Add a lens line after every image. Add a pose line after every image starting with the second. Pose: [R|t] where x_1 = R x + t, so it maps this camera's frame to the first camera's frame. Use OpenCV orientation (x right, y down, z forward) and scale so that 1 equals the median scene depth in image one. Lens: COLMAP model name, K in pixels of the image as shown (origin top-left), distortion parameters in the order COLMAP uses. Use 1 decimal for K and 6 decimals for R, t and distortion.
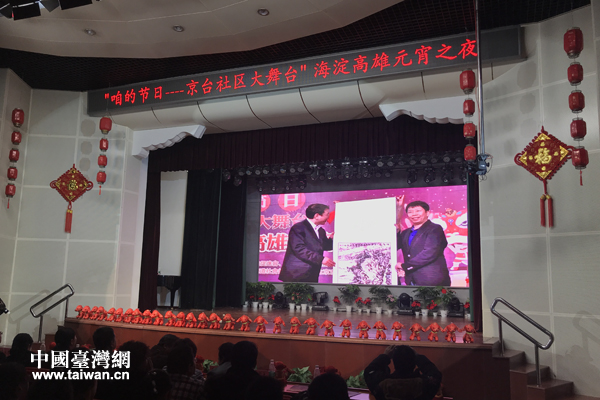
lens RADIAL K [[493.1, 0, 300.0], [0, 493.1, 200.0], [0, 0, 1]] dist [0.000211, -0.002562]
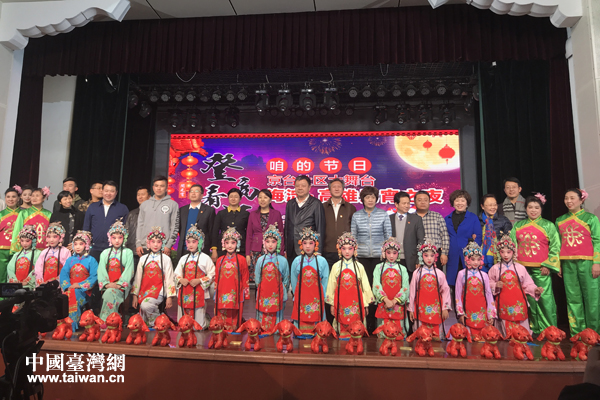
lens RADIAL K [[488.0, 0, 258.4], [0, 488.0, 157.2], [0, 0, 1]] dist [0.003449, -0.000395]
pose [[0.974339, 0.040345, 0.221438, -0.153133], [-0.035809, 0.999059, -0.024463, 0.053204], [-0.222217, 0.015905, 0.974868, 0.338978]]
